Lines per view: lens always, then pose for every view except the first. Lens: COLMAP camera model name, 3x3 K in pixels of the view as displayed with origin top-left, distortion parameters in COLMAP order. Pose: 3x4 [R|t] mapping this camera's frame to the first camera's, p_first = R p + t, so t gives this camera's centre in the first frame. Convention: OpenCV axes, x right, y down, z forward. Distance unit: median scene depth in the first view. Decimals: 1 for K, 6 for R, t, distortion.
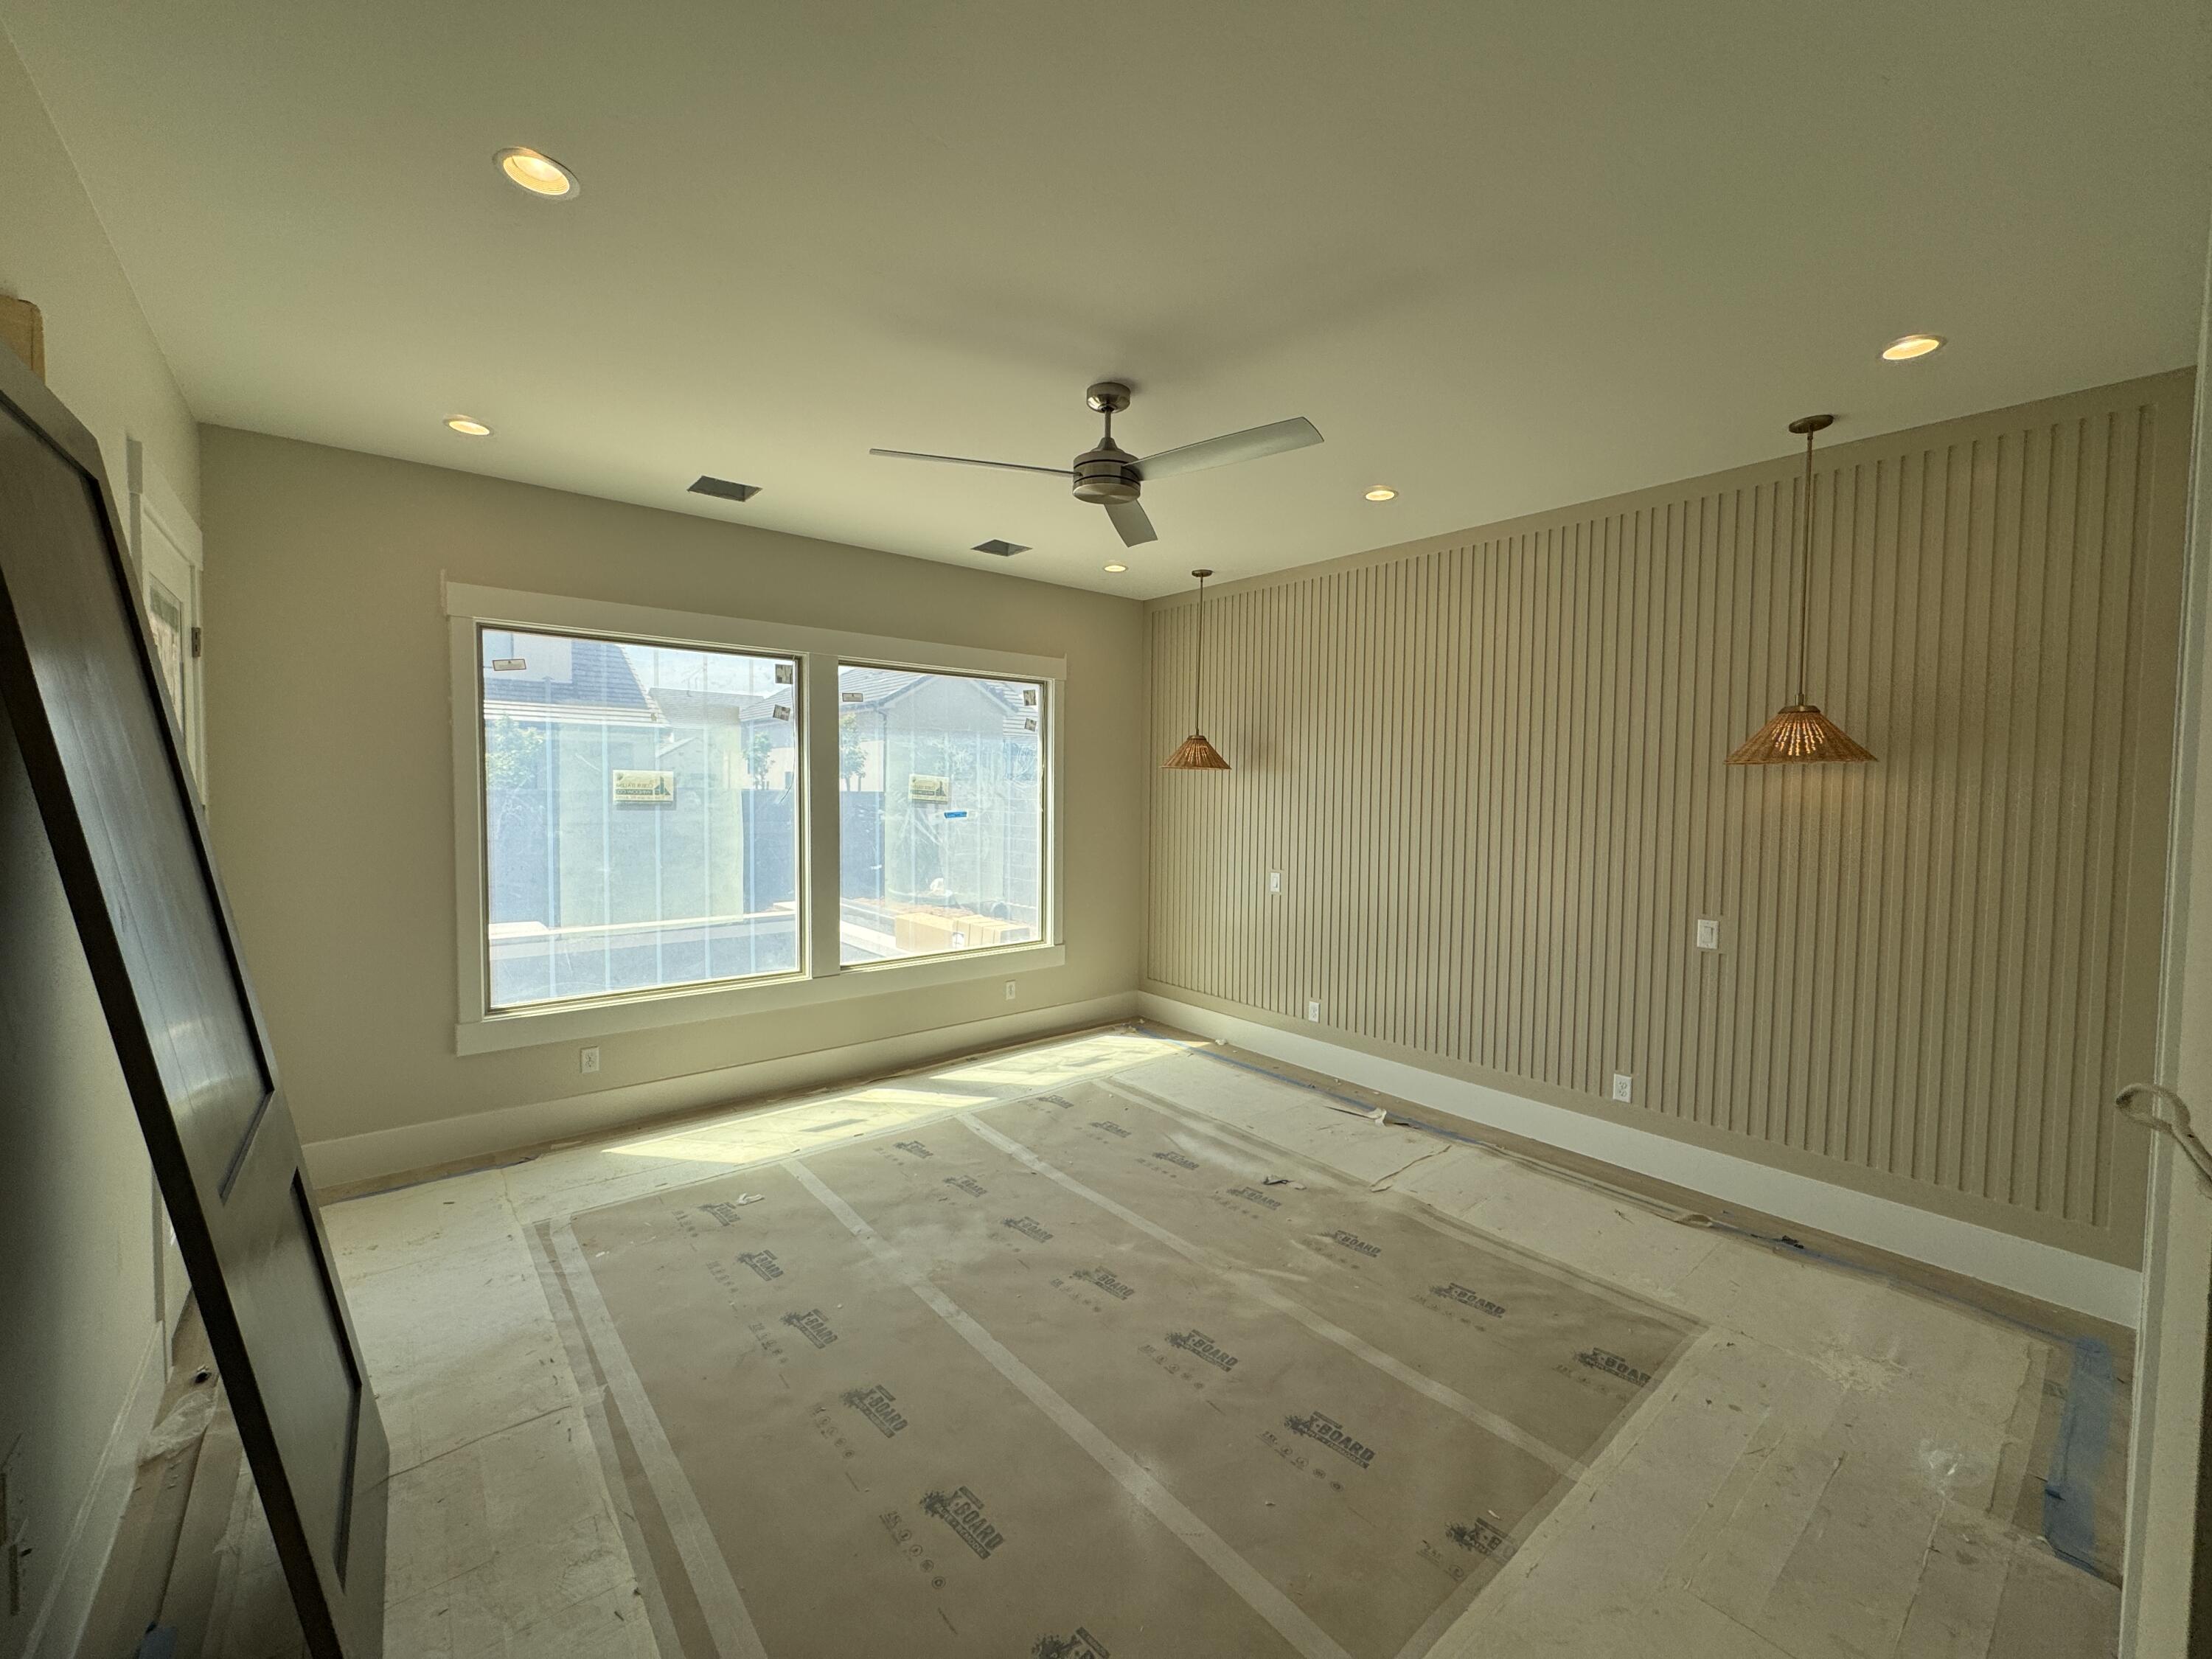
lens RADIAL K [[883.7, 0, 1117.6], [0, 883.7, 834.4], [0, 0, 1]] dist [0.001994, 0.000018]
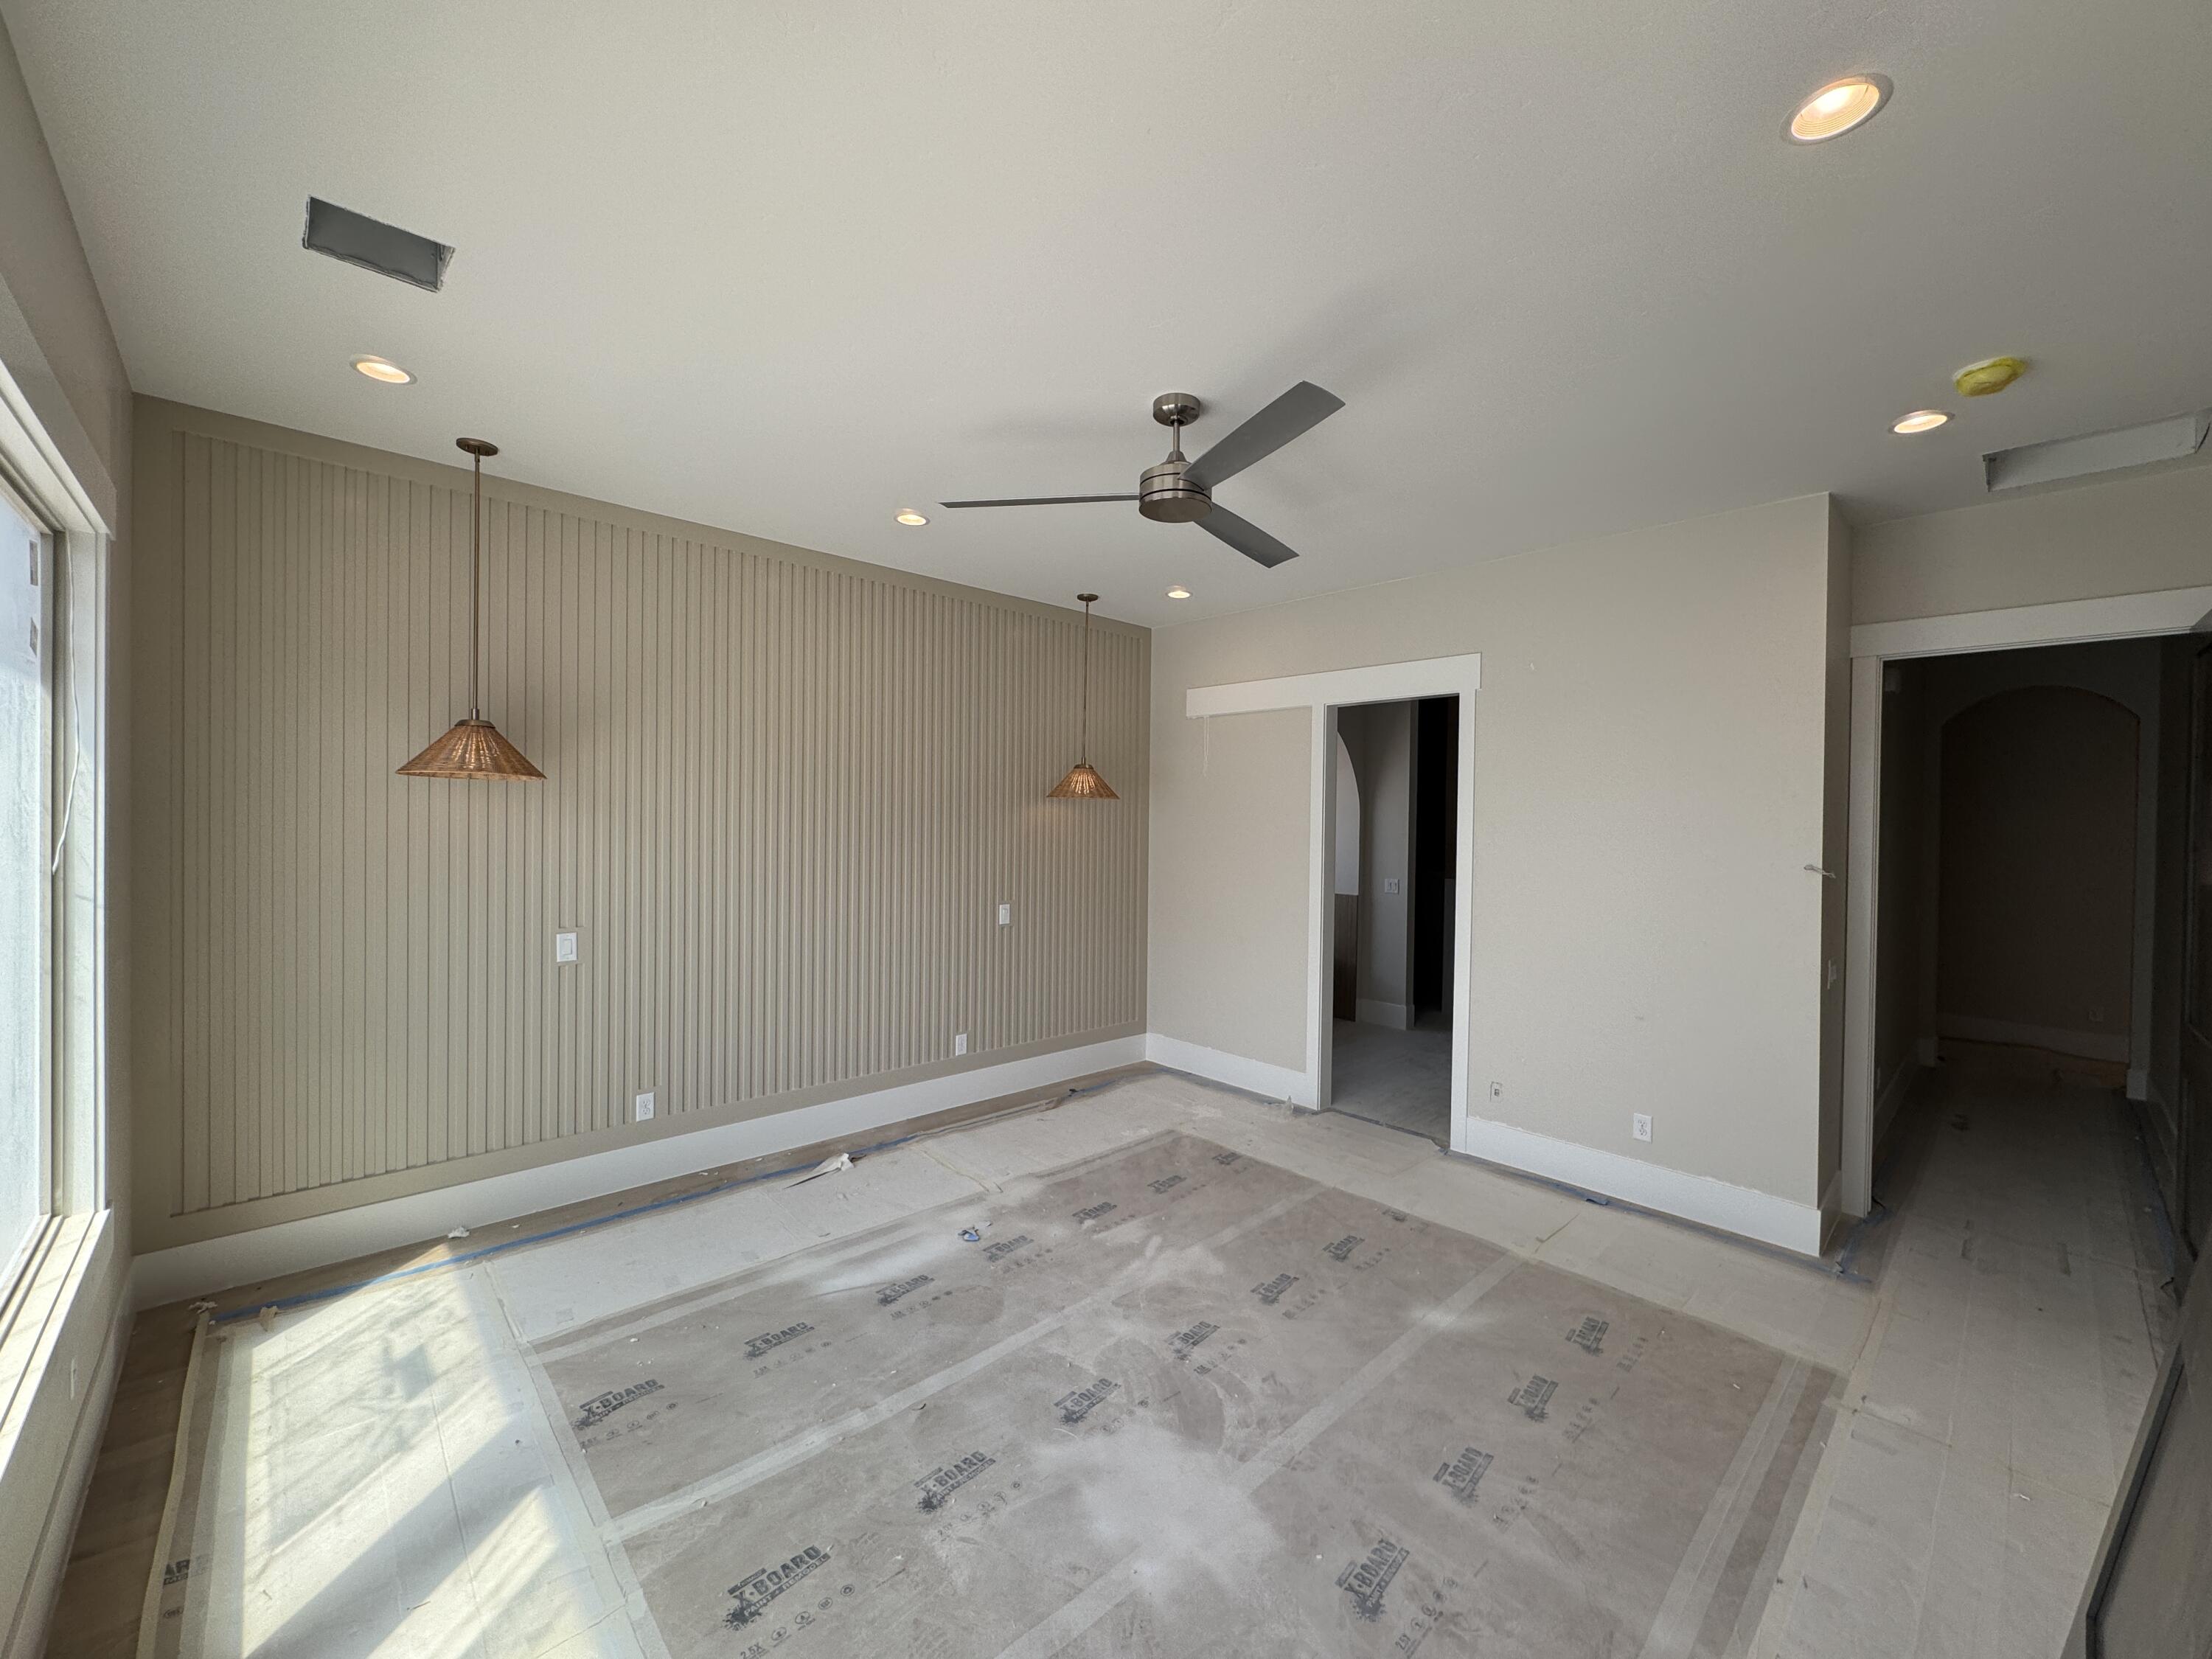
lens RADIAL K [[883.7, 0, 1100.7], [0, 883.7, 818.9], [0, 0, 1]] dist [0.001994, 0.000018]
pose [[-0.054767, -0.013648, 0.998406, -0.761536], [0.036212, 0.999222, 0.015646, -0.057314], [-0.997842, 0.037012, -0.054230, 0.902056]]
